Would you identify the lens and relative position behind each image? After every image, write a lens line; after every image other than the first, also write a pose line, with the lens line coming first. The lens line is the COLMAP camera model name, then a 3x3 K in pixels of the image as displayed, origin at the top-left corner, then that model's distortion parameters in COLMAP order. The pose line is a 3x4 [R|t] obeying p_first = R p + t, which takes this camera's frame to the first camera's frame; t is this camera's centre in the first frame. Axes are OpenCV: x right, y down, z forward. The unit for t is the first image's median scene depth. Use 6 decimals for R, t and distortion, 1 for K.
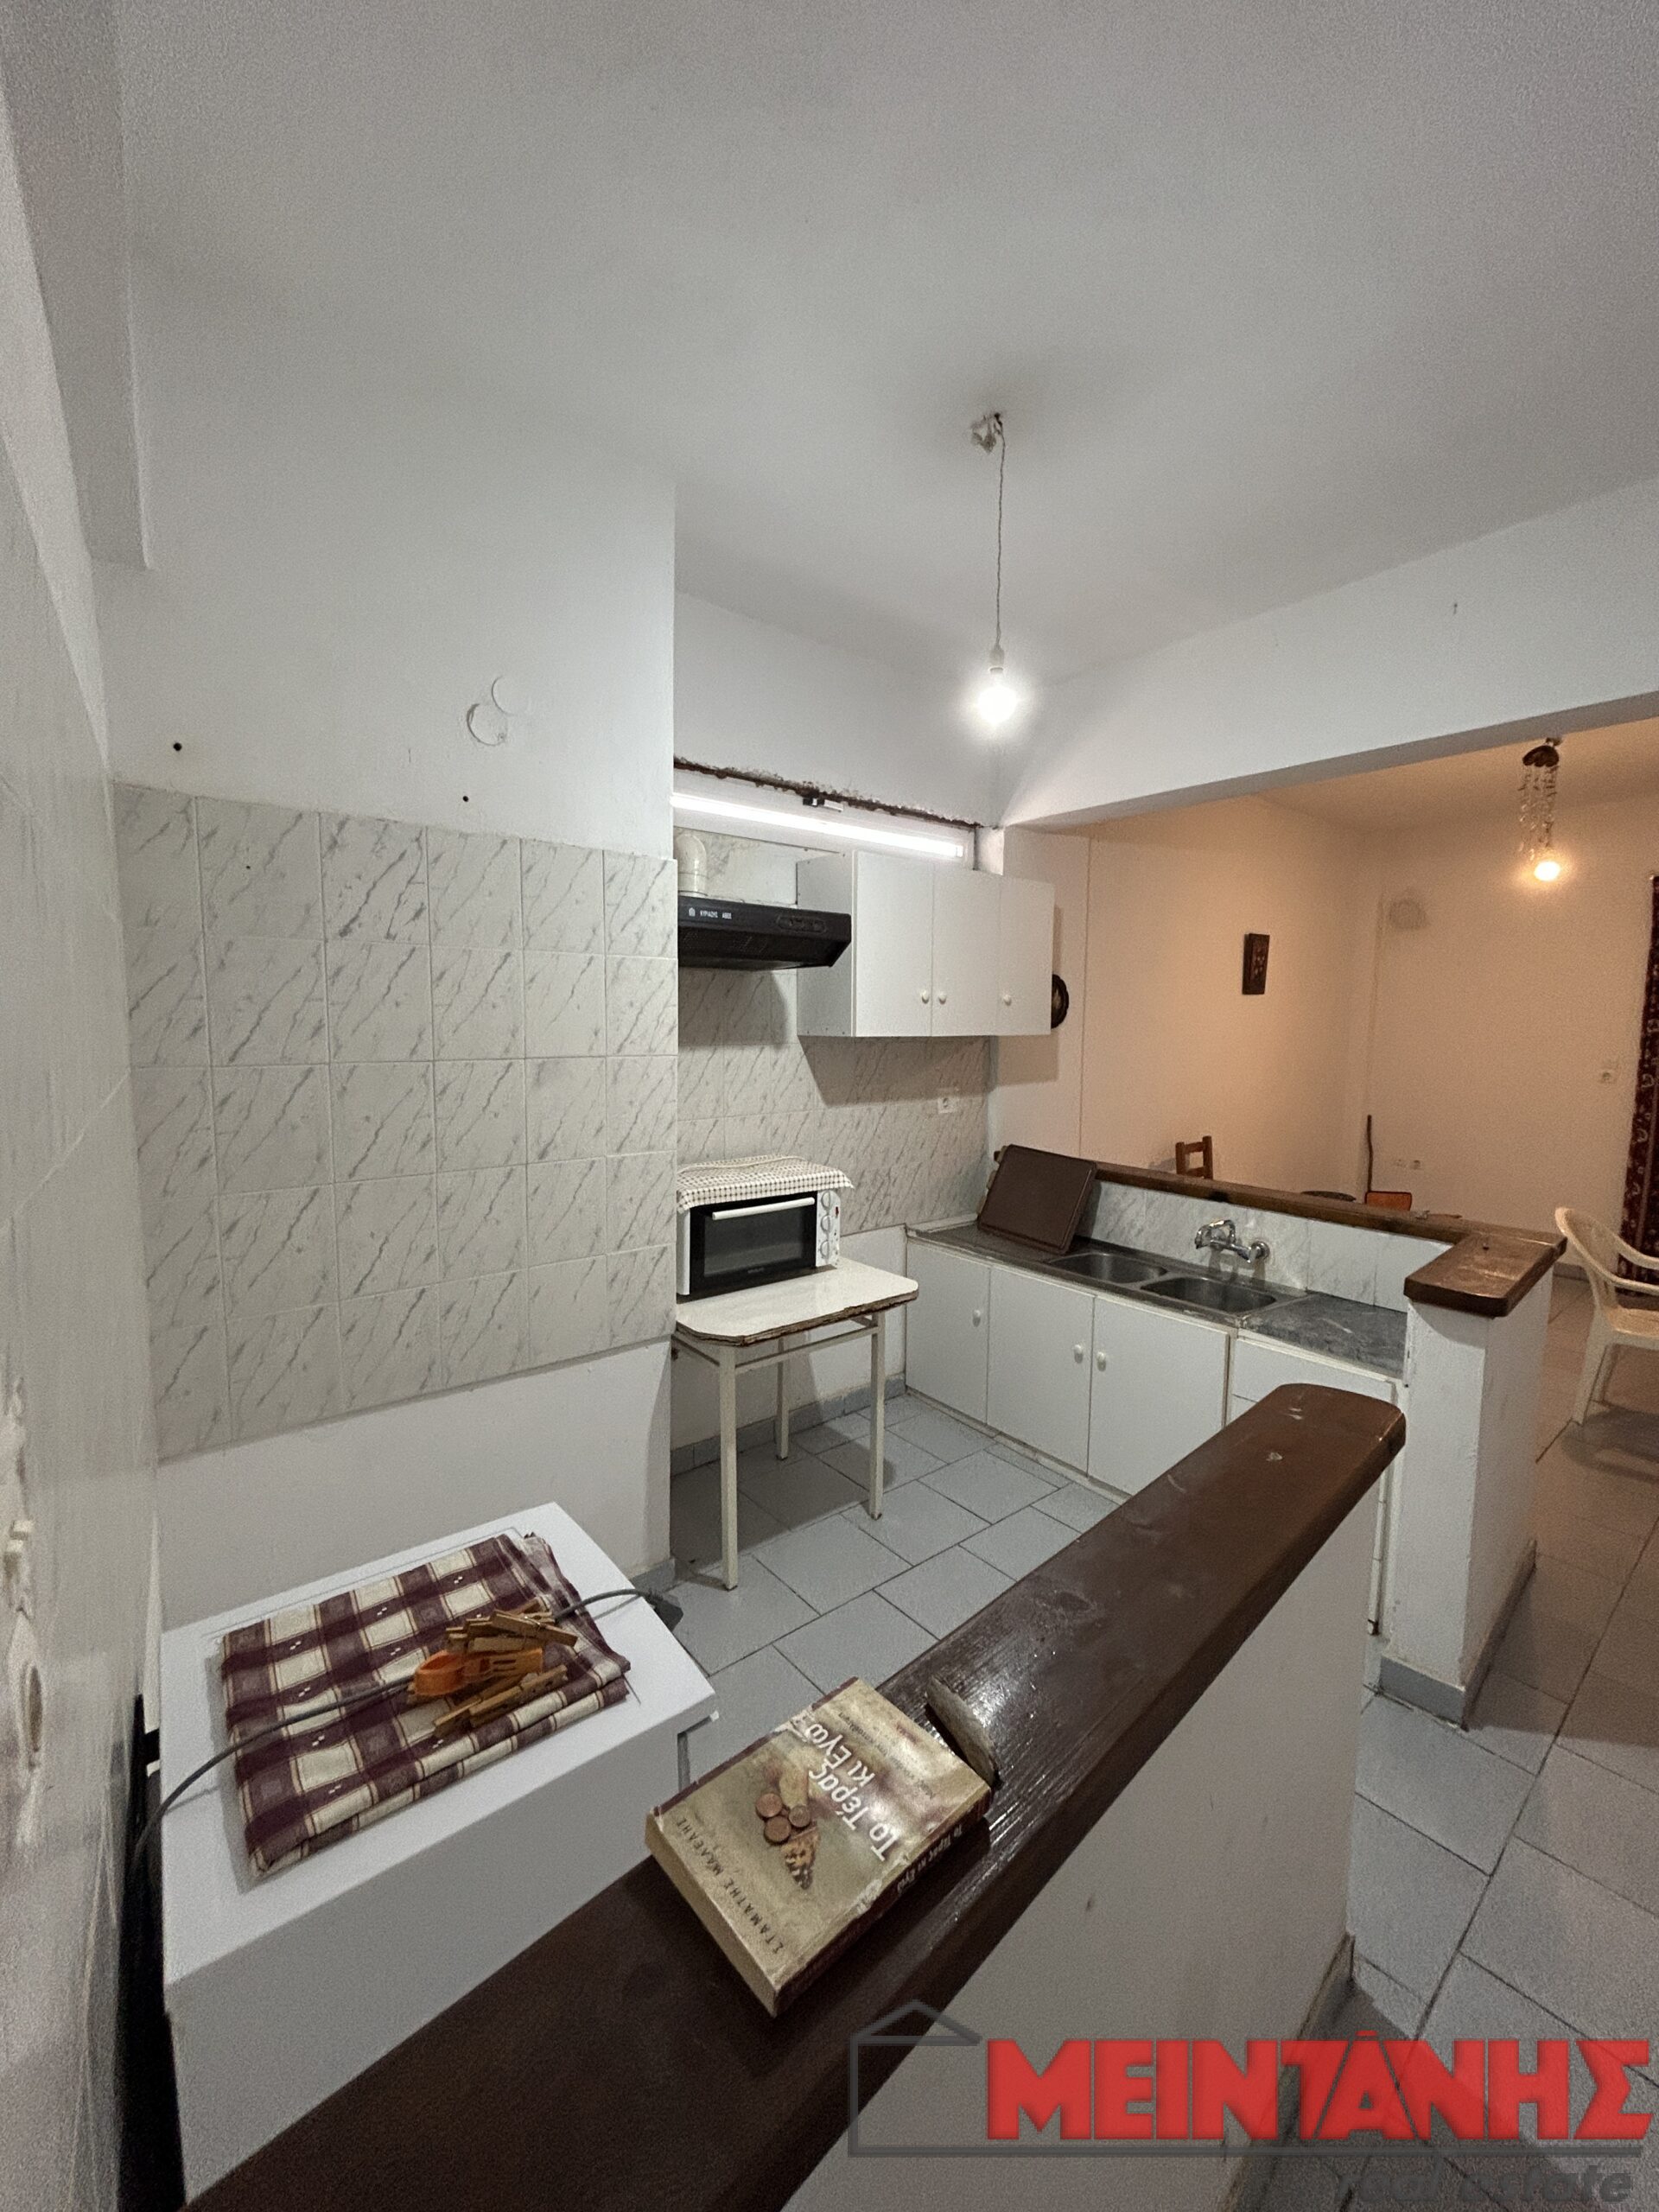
lens RADIAL K [[882.4, 0, 833.9], [0, 882.4, 1102.2], [0, 0, 1]] dist [-0.001191, 0.000033]
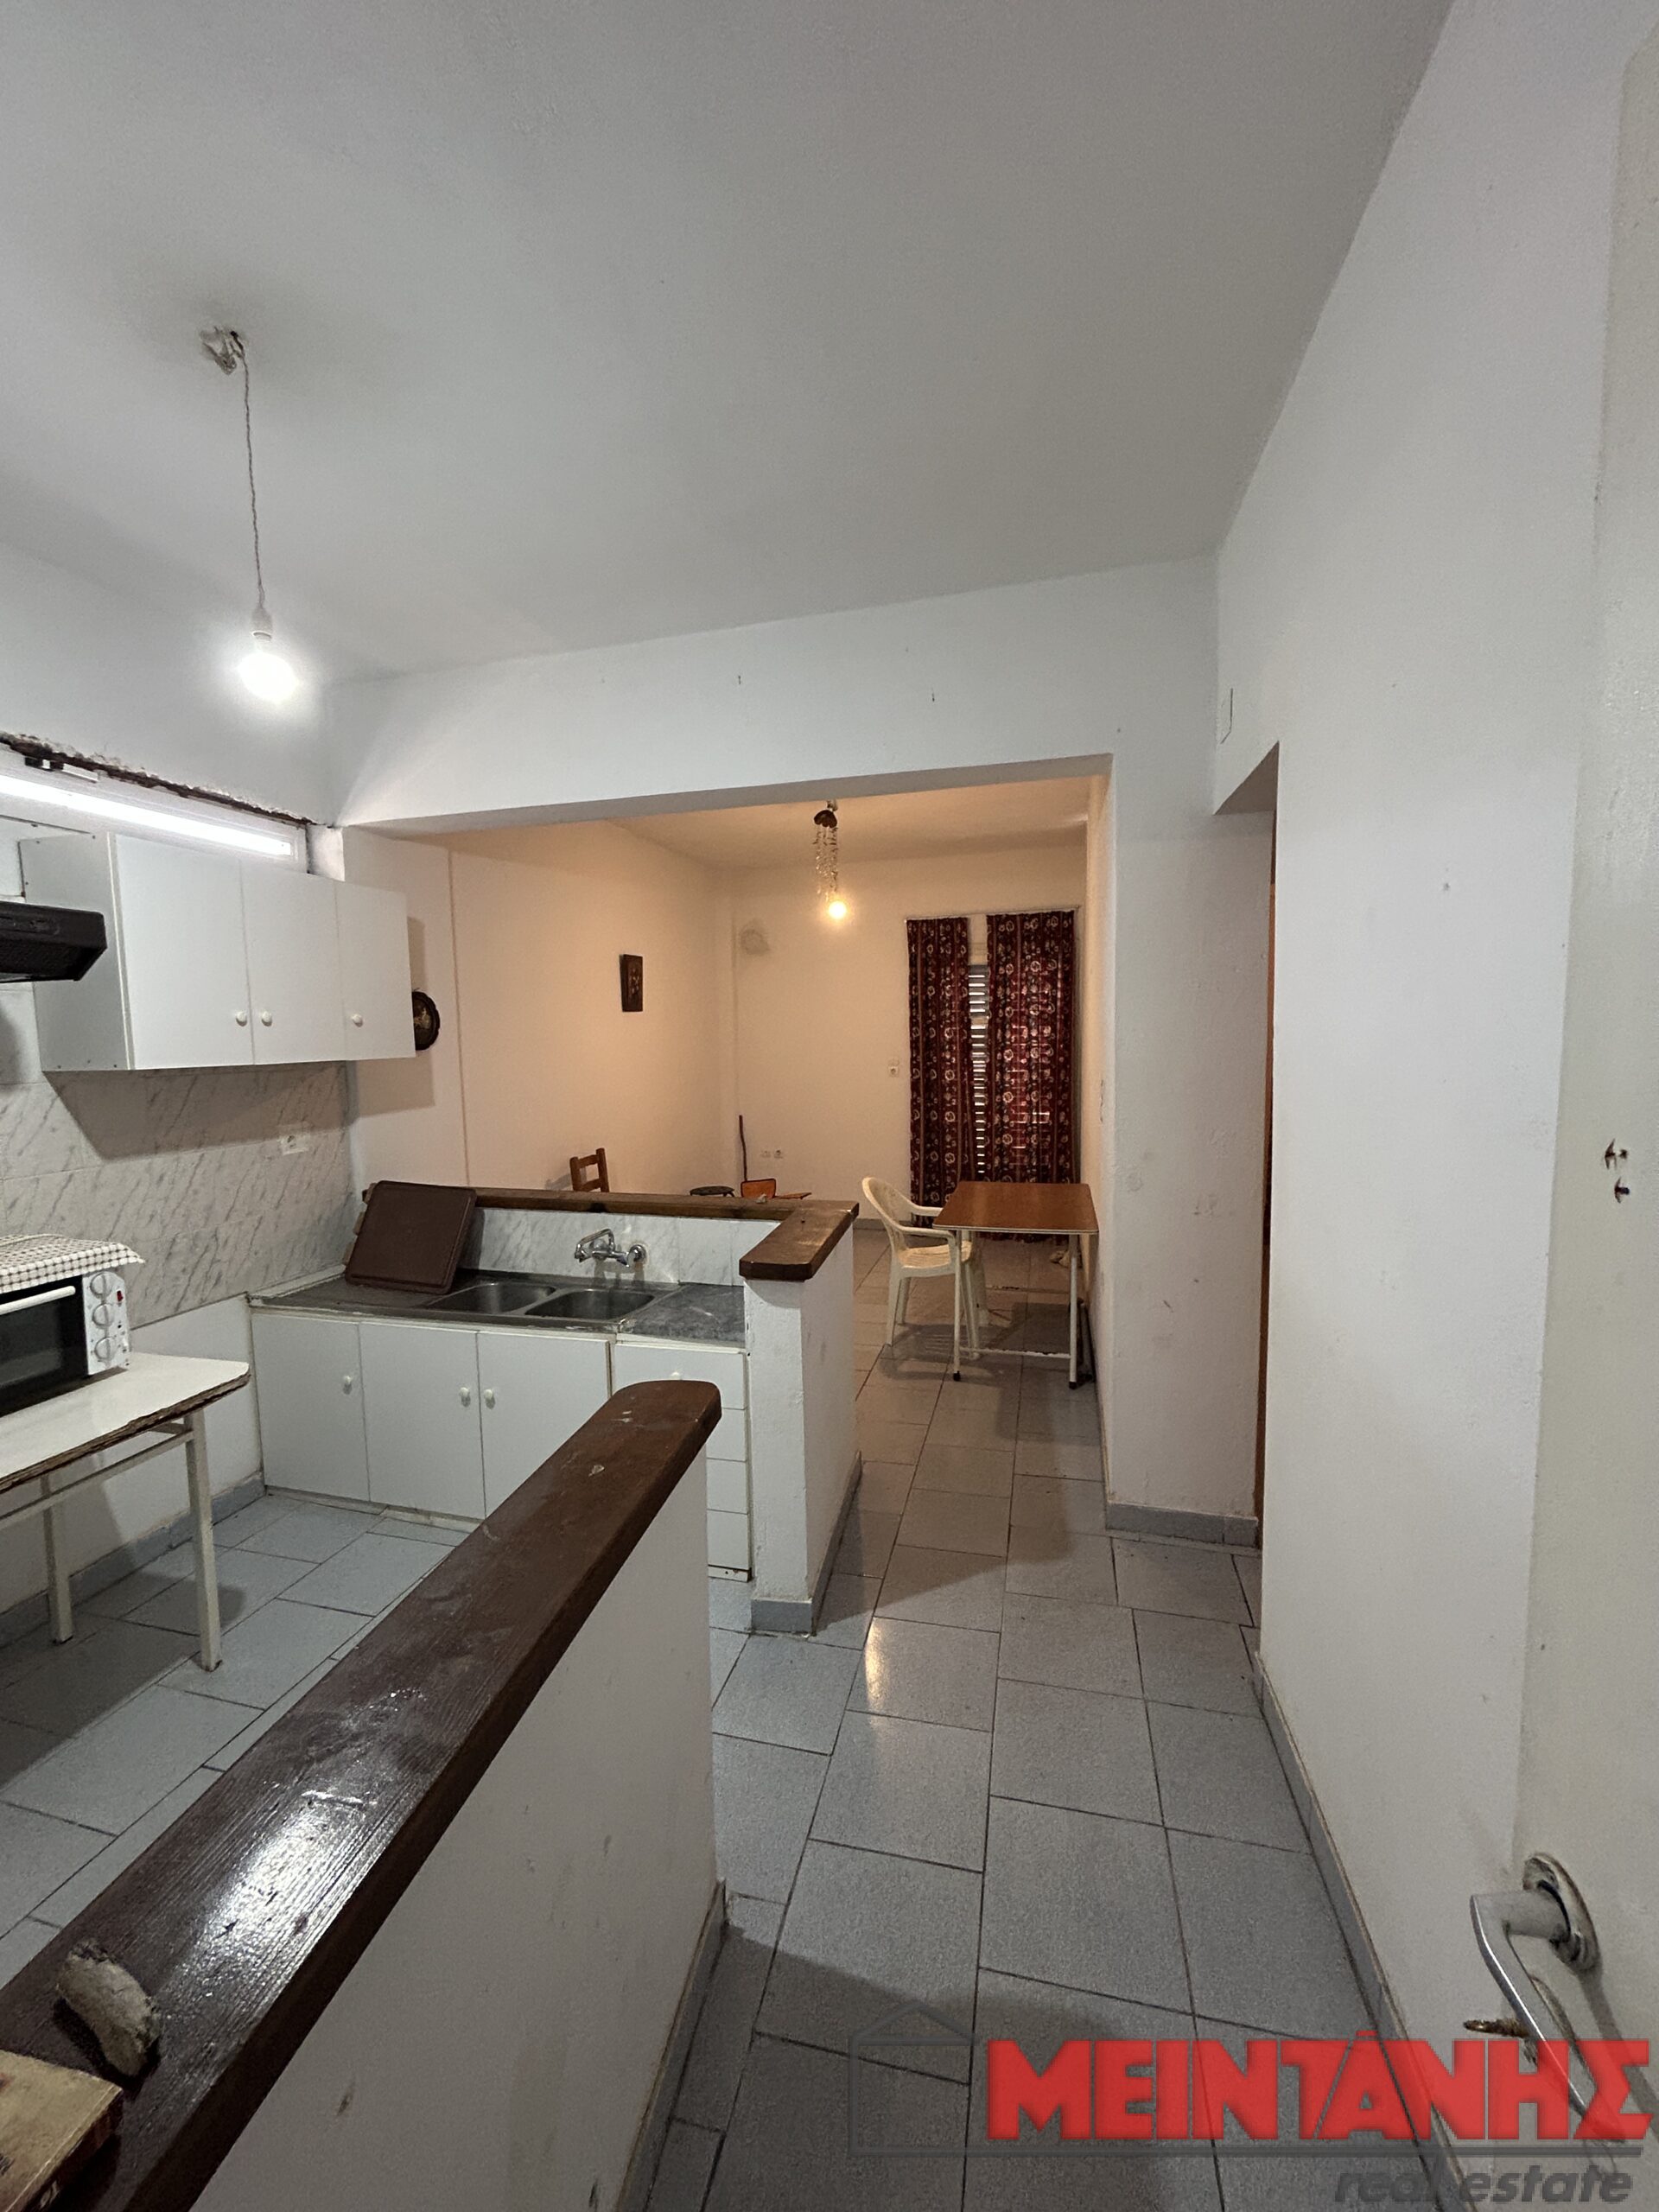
lens RADIAL K [[880.7, 0, 824.3], [0, 880.7, 1104.5], [0, 0, 1]] dist [0.000169, -0.000063]
pose [[0.810767, -0.071874, 0.580940, 0.061240], [0.082643, 0.996547, 0.007955, 0.000638], [-0.579506, 0.041561, 0.813907, 0.006601]]
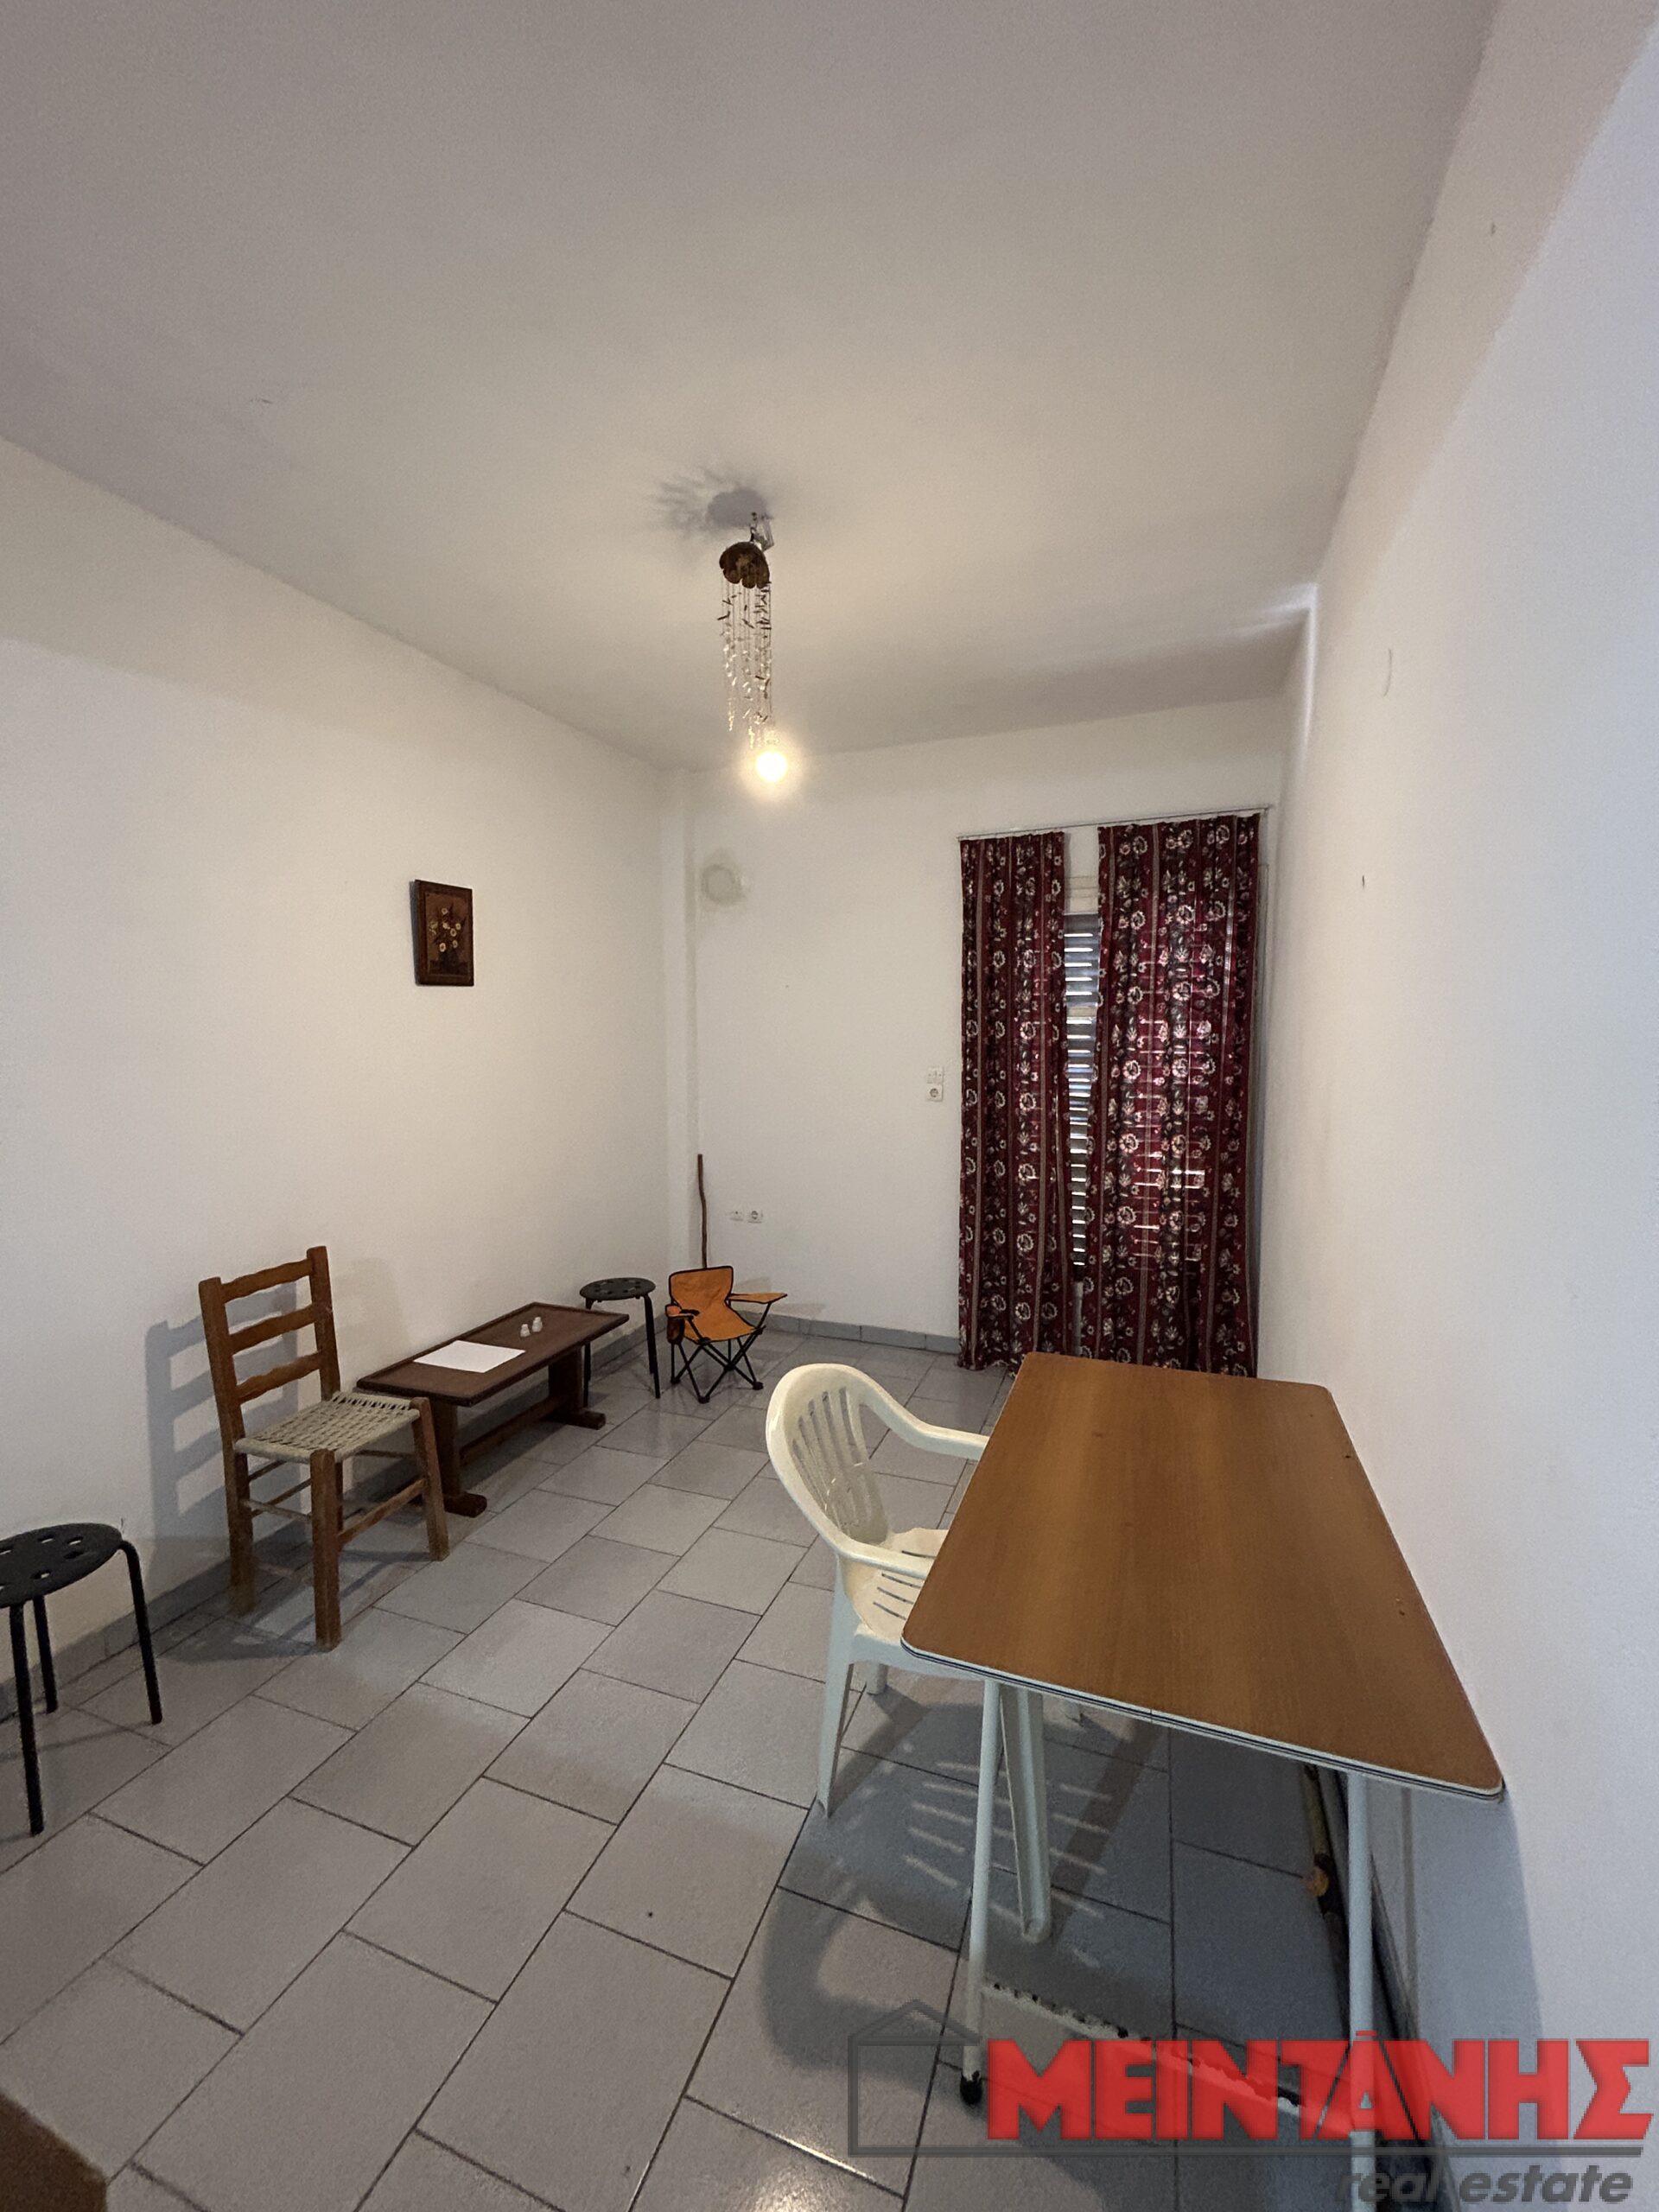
lens RADIAL K [[880.7, 0, 824.3], [0, 880.7, 1104.5], [0, 0, 1]] dist [0.000169, -0.000063]
pose [[0.873315, -0.056962, 0.483813, 0.674803], [0.061780, 0.998072, 0.005992, -0.049170], [-0.483222, 0.024657, 0.875151, 0.589541]]
